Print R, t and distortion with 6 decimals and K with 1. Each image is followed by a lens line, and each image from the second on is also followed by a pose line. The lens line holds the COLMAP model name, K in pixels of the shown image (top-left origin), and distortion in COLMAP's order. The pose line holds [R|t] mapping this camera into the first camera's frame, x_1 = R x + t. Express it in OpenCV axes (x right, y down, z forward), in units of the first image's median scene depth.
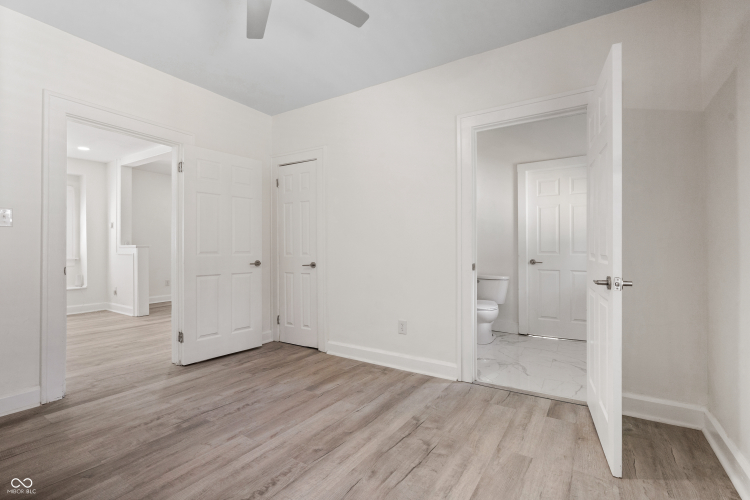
lens RADIAL K [[342.6, 0, 371.9], [0, 342.6, 248.6], [0, 0, 1]] dist [-0.008522, 0.000512]
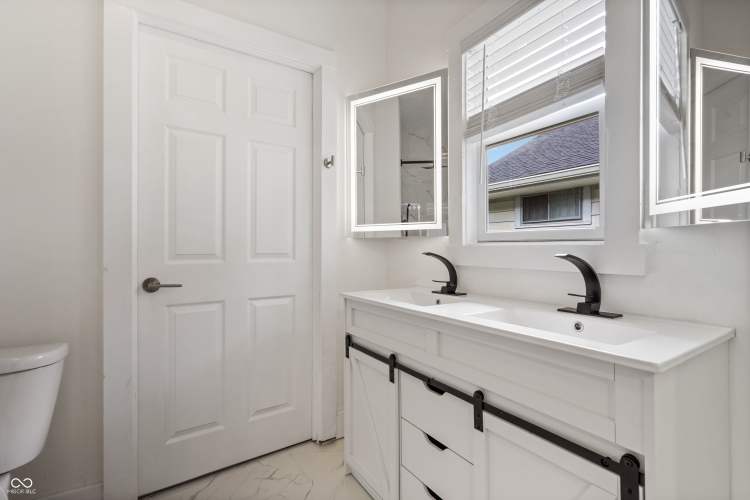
lens RADIAL K [[342.6, 0, 376.4], [0, 342.6, 248.9], [0, 0, 1]] dist [-0.008522, 0.000512]
pose [[0.414998, 0.009813, 0.909770, 0.441947], [0.000503, 0.999939, -0.011015, 0.011863], [-0.909822, 0.005028, 0.414967, 1.136616]]
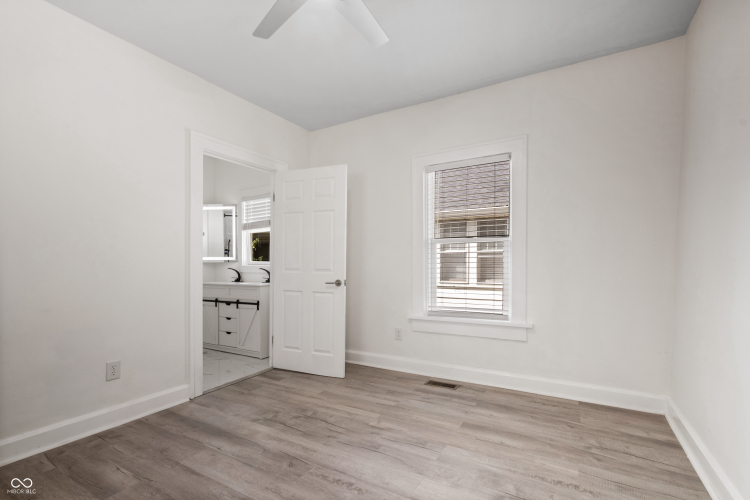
lens RADIAL K [[342.6, 0, 376.2], [0, 342.6, 267.6], [0, 0, 1]] dist [-0.008522, 0.000512]
pose [[-0.043374, -0.000732, 0.999059, -0.864812], [0.004637, 0.999989, 0.000934, 0.010256], [-0.999048, 0.004673, -0.043370, 0.585189]]
